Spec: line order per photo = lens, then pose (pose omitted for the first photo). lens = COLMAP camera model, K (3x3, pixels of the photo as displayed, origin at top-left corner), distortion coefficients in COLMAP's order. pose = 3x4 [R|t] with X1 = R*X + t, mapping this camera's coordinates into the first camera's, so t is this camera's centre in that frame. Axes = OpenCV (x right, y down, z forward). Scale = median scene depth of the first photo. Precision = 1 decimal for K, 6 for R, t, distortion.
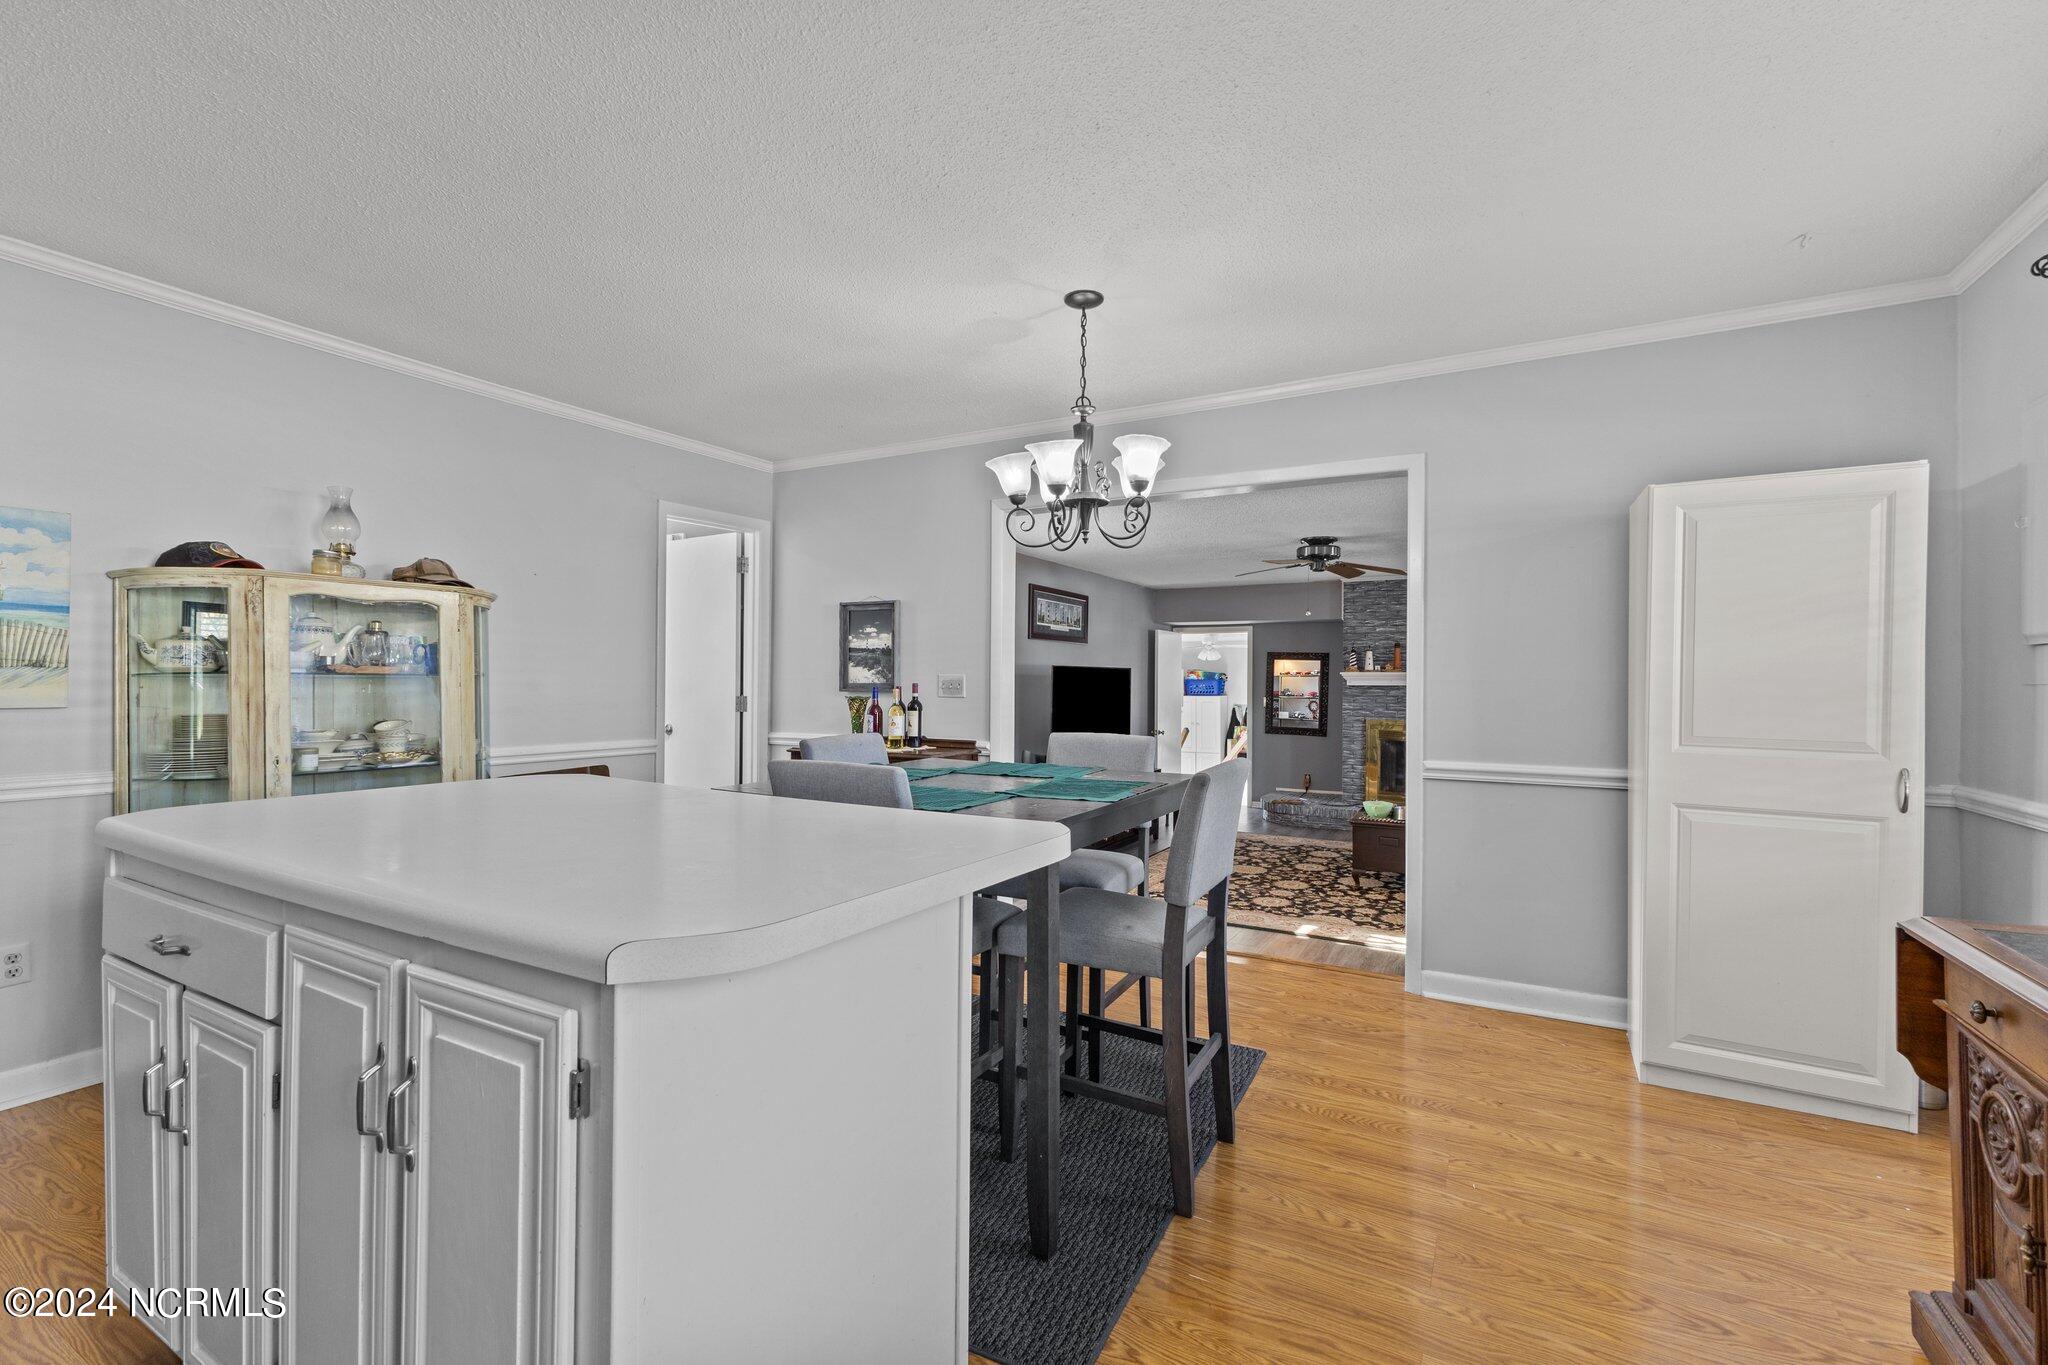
lens RADIAL K [[867.7, 0, 1024.0], [0, 867.7, 682.5], [0, 0, 1]] dist [0.000385, -0.000050]
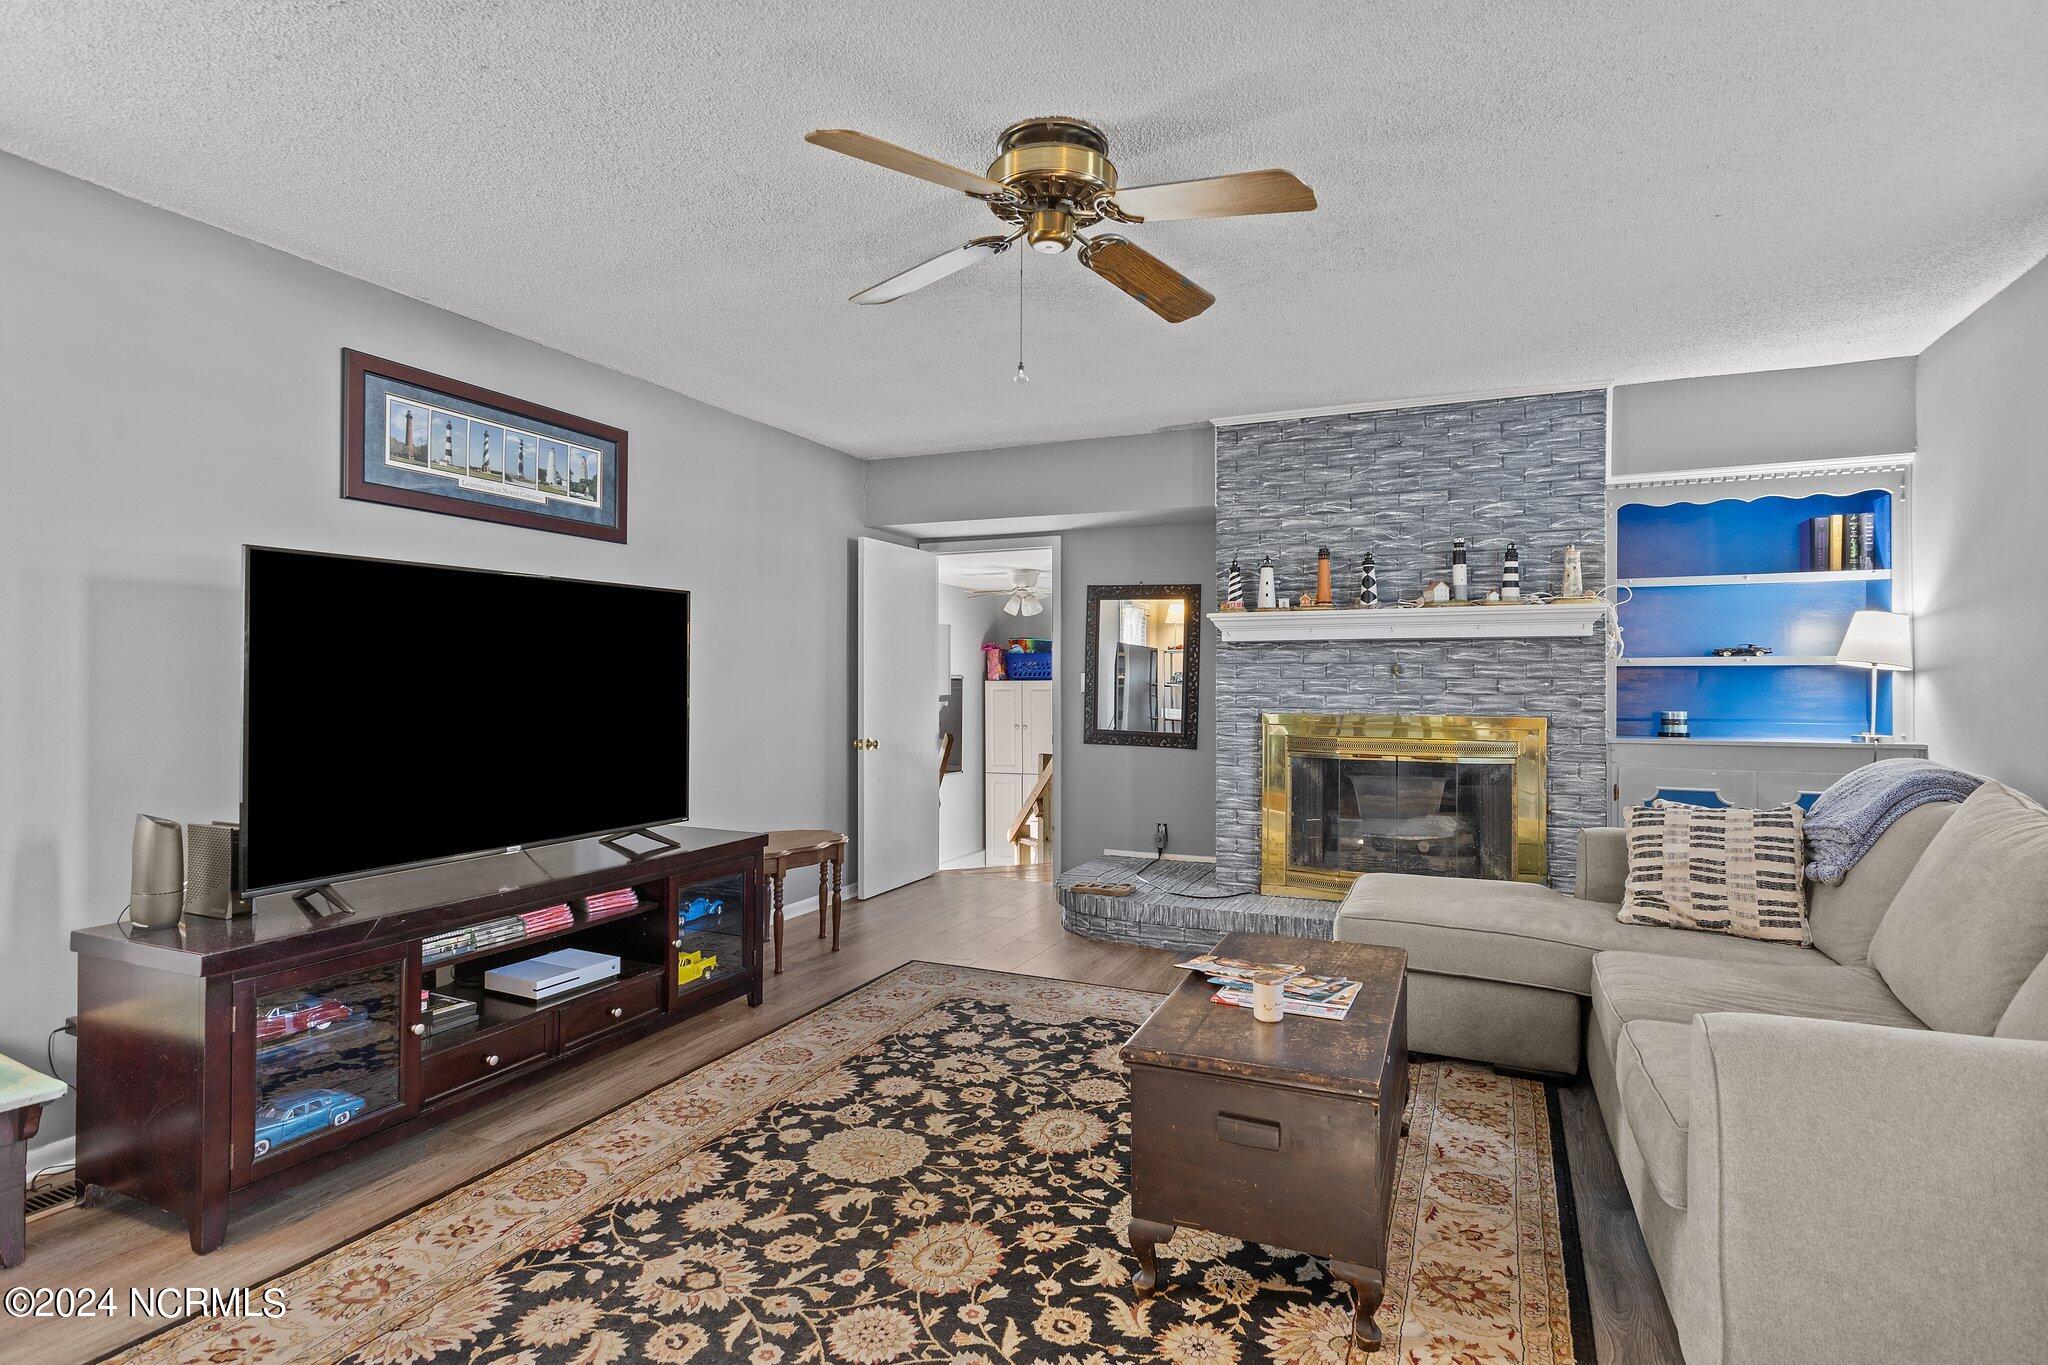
lens RADIAL K [[1035.2, 0, 1024.0], [0, 1035.2, 682.5], [0, 0, 1]] dist [0.013813, -0.000101]
pose [[0.996590, -0.003720, 0.082432, 0.214437], [0.003562, 0.999992, 0.002068, 0.023790], [-0.082439, -0.001767, 0.996595, 0.439001]]
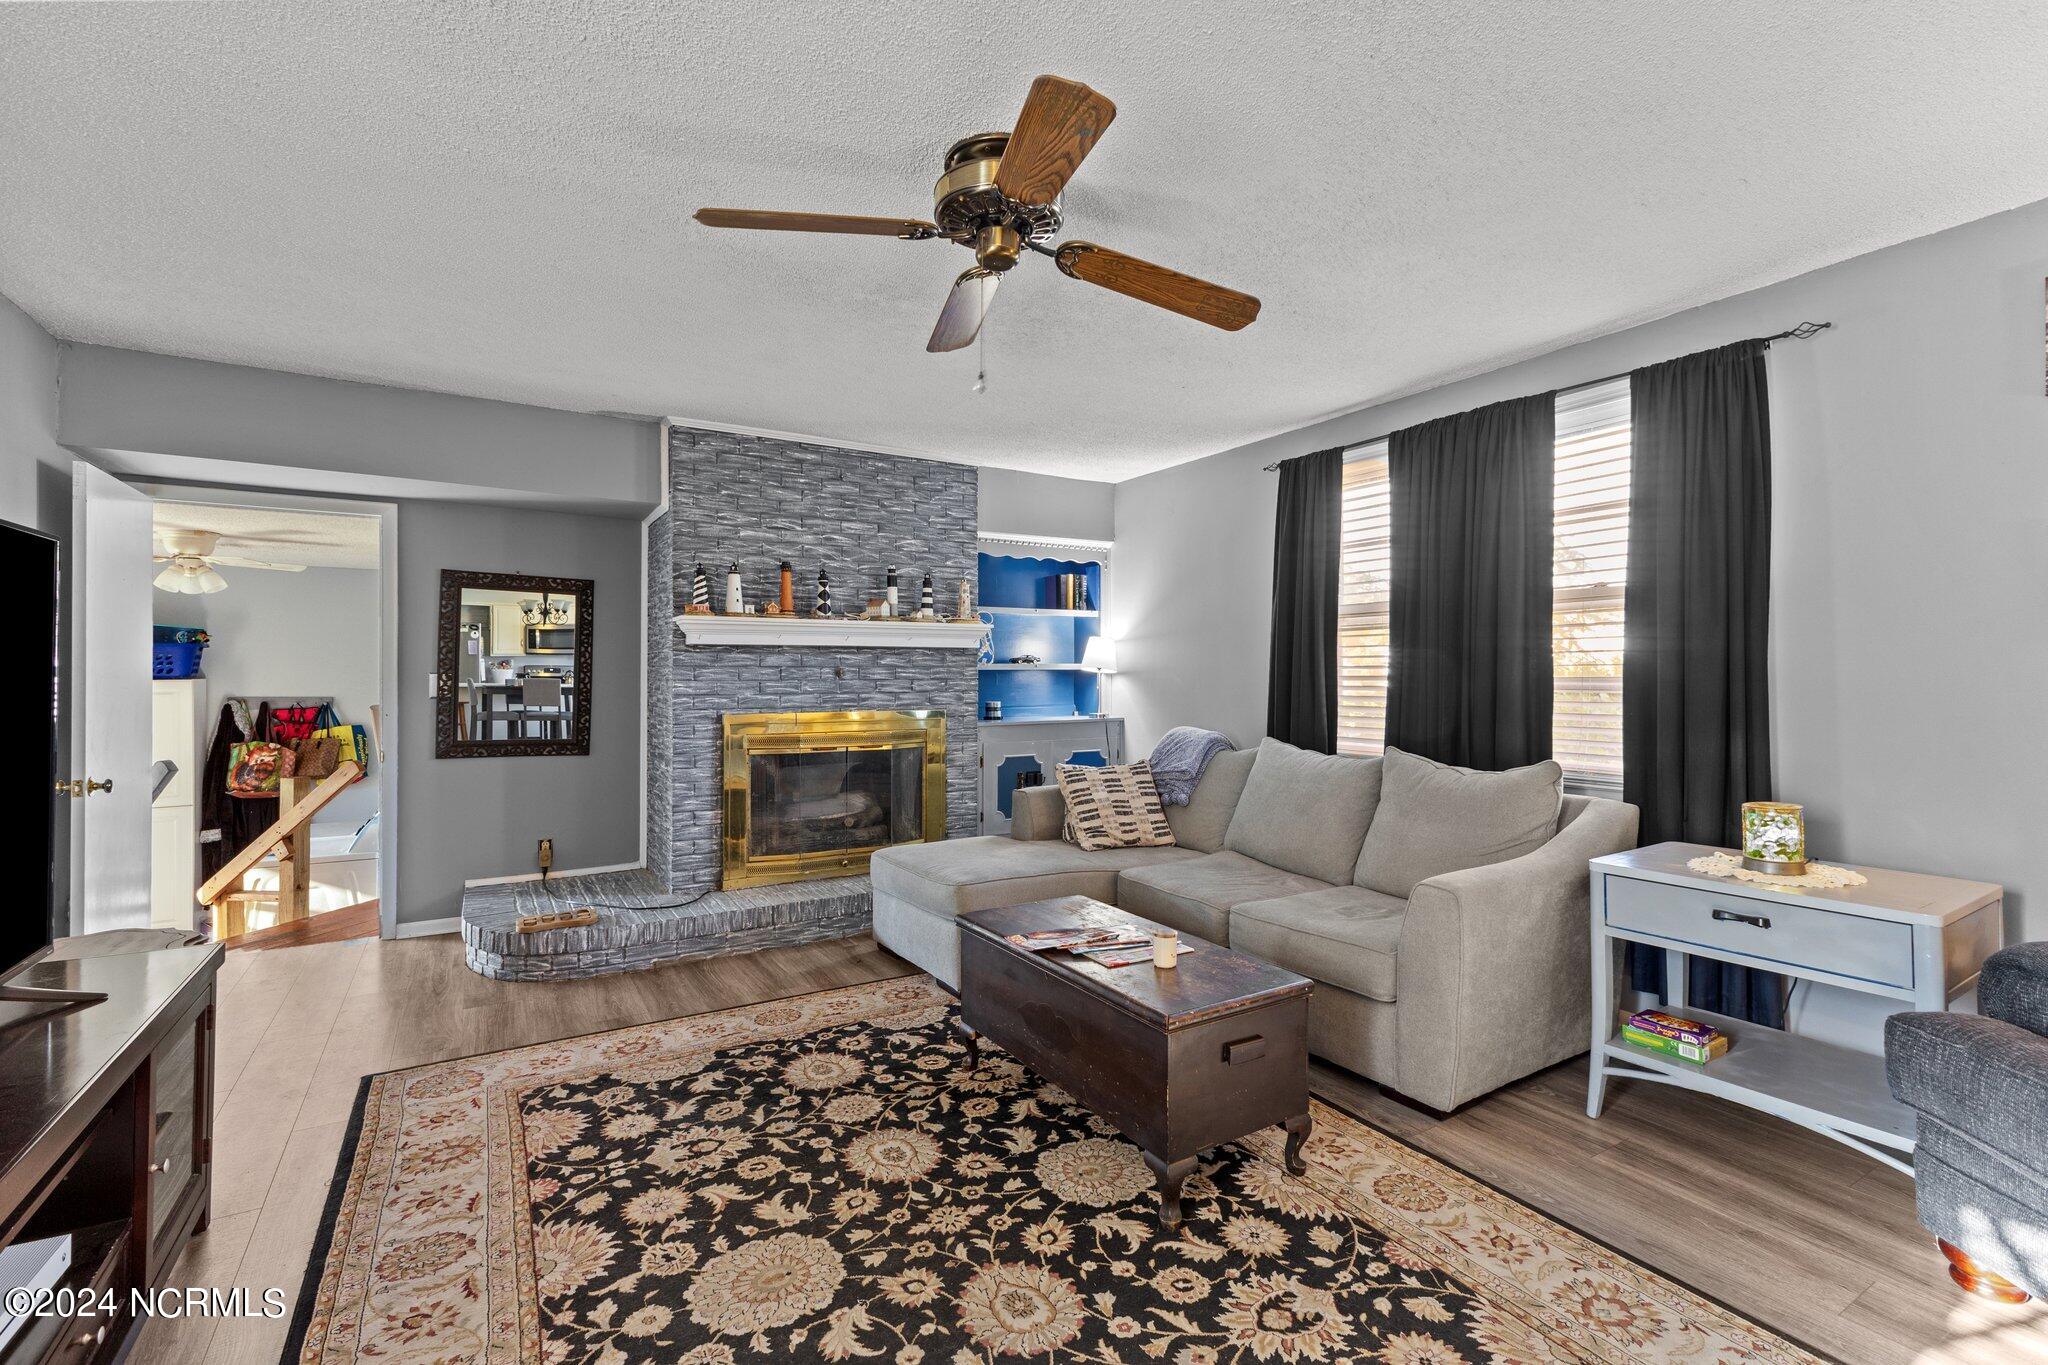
lens RADIAL K [[916.1, 0, 1015.9], [0, 916.1, 675.0], [0, 0, 1]] dist [0.020127, -0.000262]
pose [[0.502827, -0.008454, 0.864346, 0.029662], [0.003272, 0.999964, 0.007877, 0.016538], [-0.864381, -0.001133, 0.502836, 0.588333]]
